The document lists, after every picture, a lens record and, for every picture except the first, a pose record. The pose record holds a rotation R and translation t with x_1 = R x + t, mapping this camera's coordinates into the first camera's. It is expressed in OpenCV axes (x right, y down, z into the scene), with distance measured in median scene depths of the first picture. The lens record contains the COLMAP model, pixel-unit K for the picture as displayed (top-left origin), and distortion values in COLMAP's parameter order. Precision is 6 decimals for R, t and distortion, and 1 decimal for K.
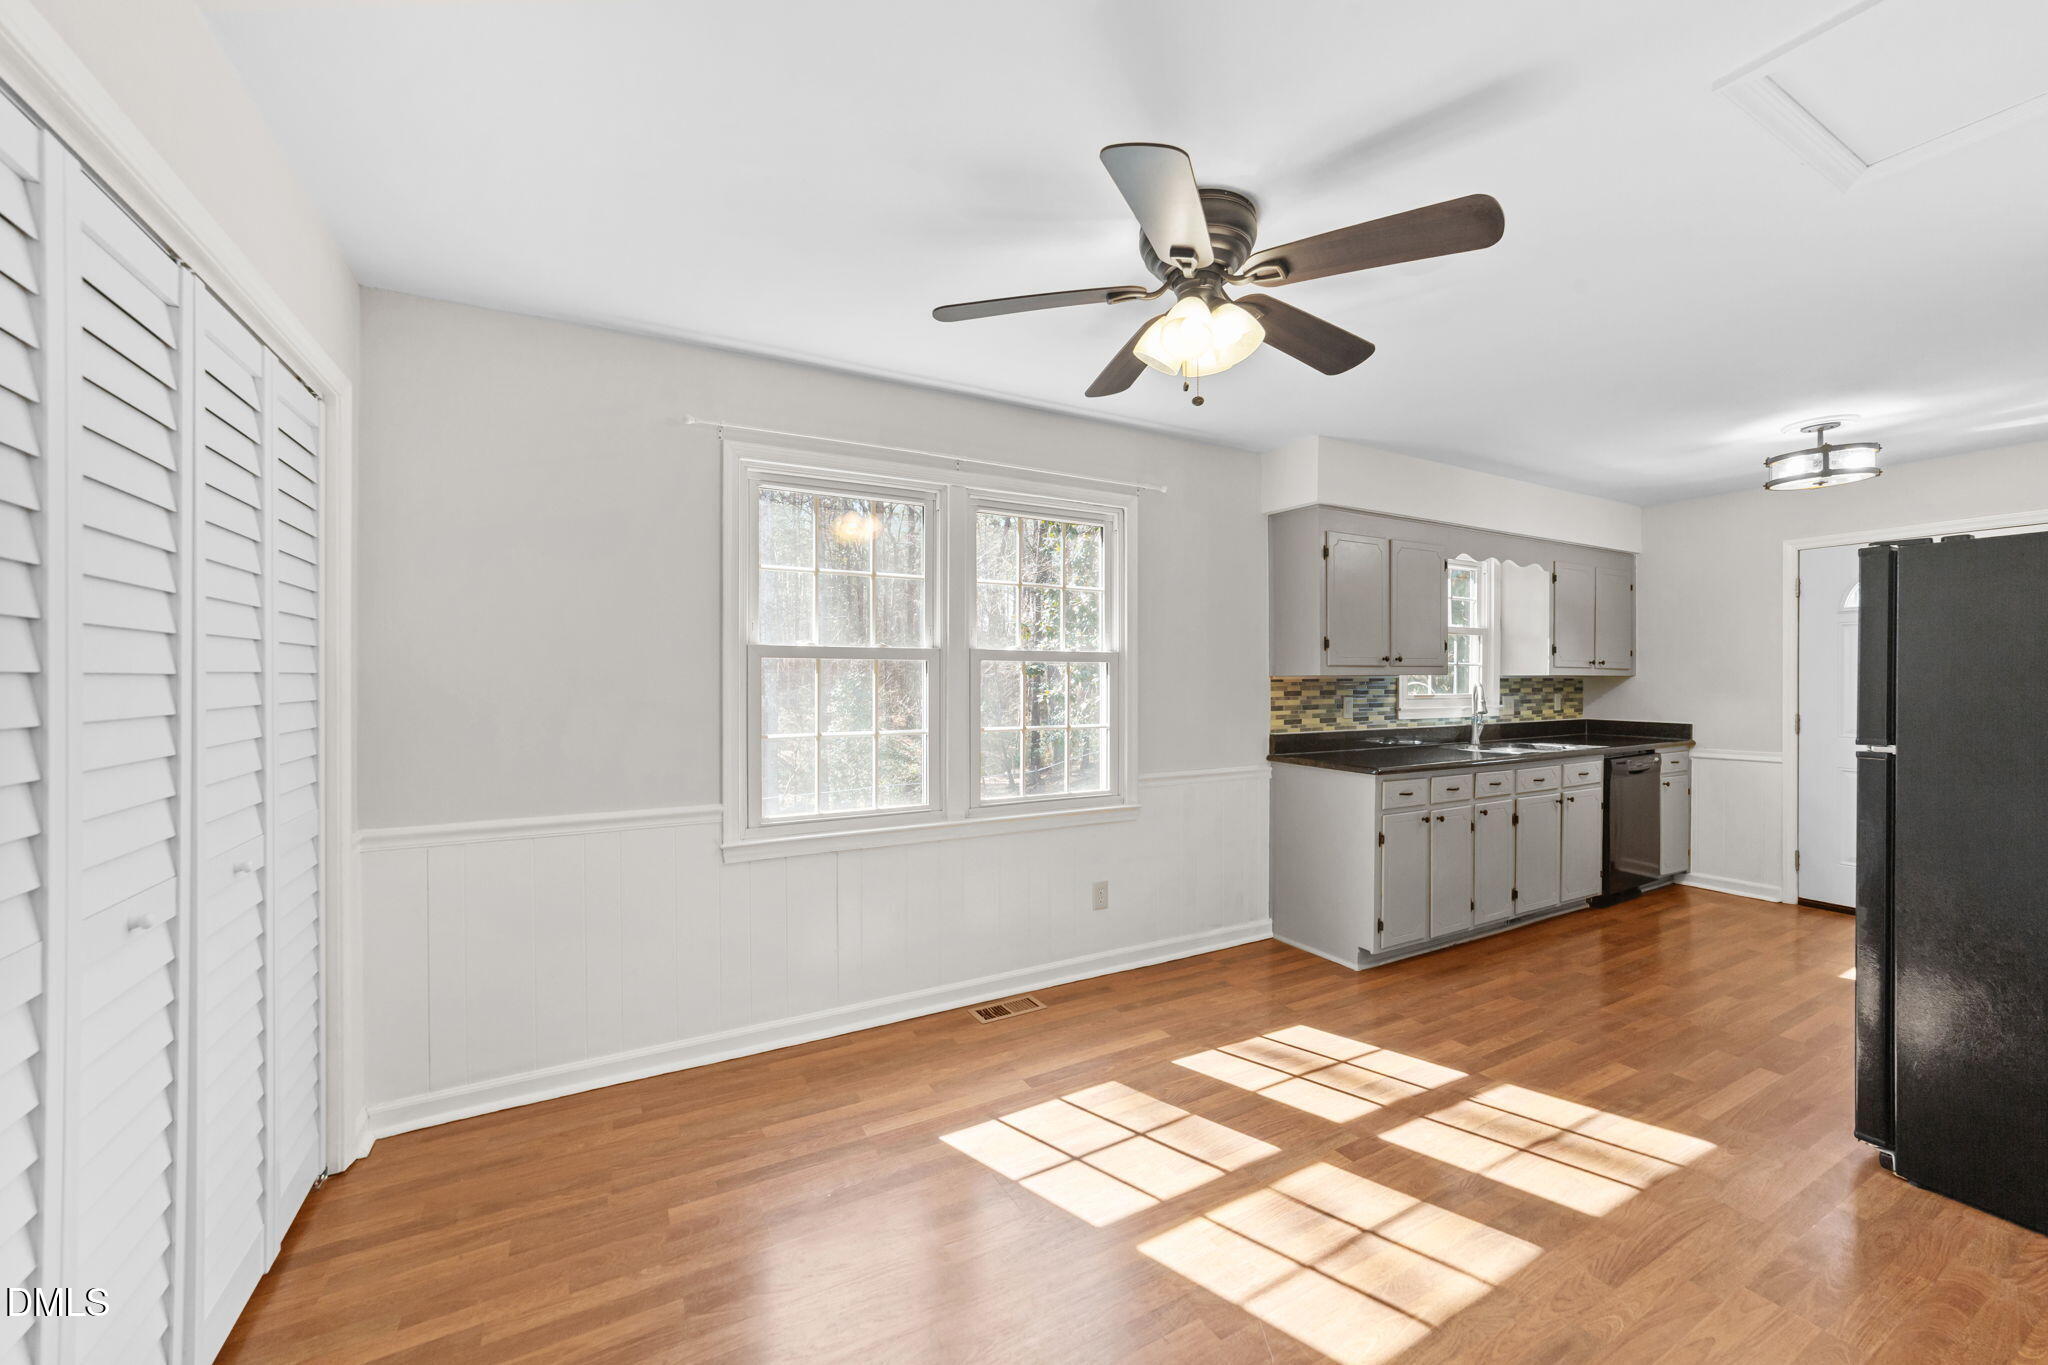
lens RADIAL K [[780.3, 0, 1026.4], [0, 780.3, 676.7], [0, 0, 1]] dist [-0.007431, 0.004996]
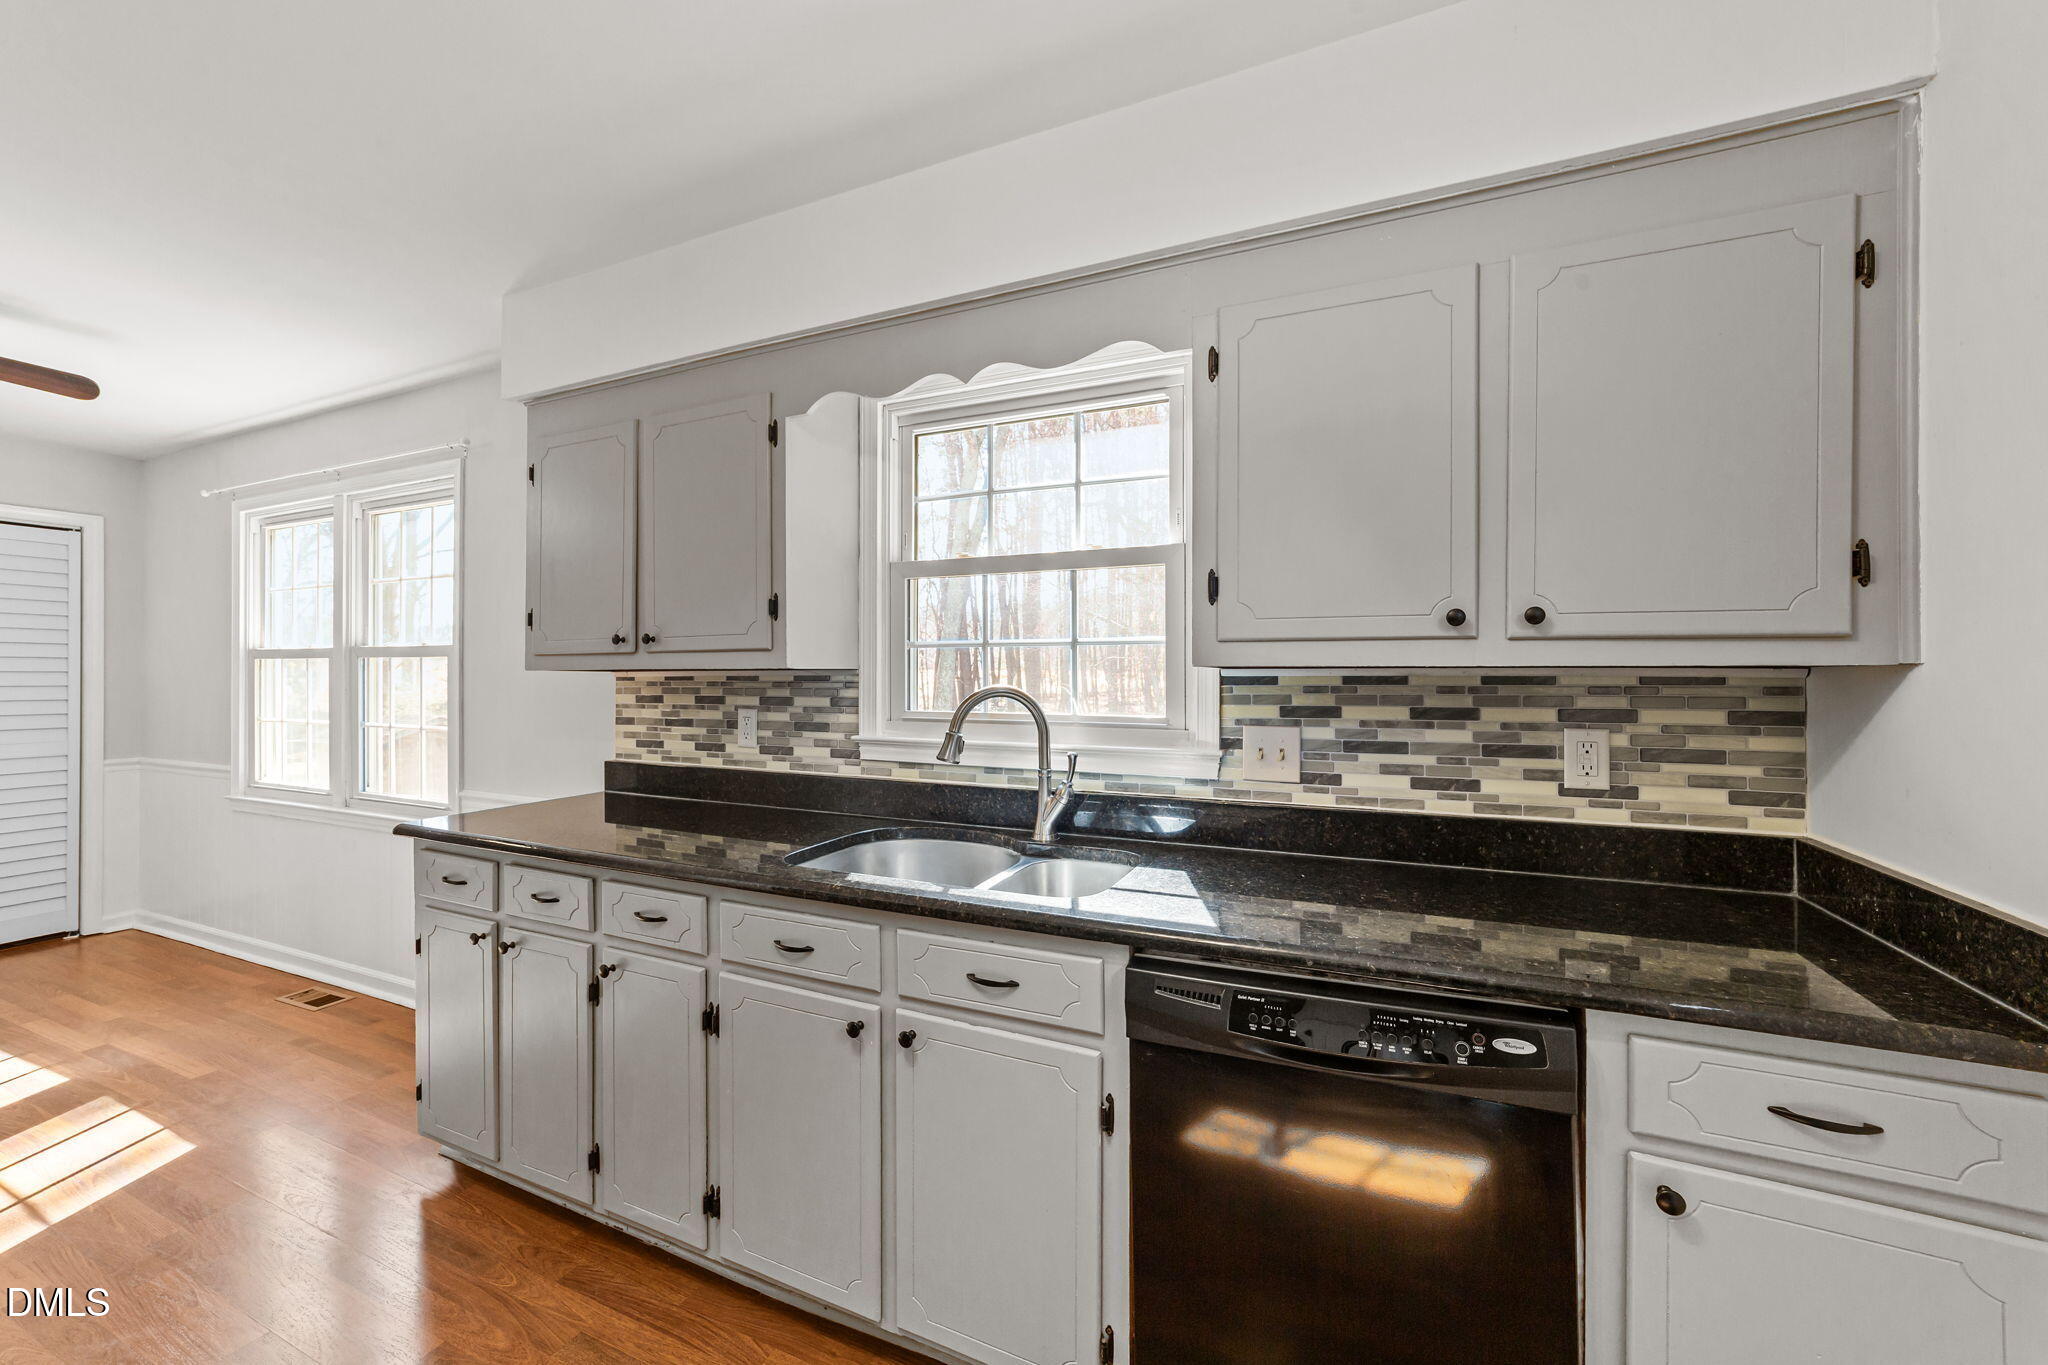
lens RADIAL K [[780.3, 0, 1025.4], [0, 780.3, 681.0], [0, 0, 1]] dist [-0.007431, 0.004996]
pose [[0.600318, 0.003828, -0.799752, 0.994741], [-0.003525, 0.999991, 0.002140, 0.004322], [0.799754, 0.001535, 0.600326, 0.837434]]
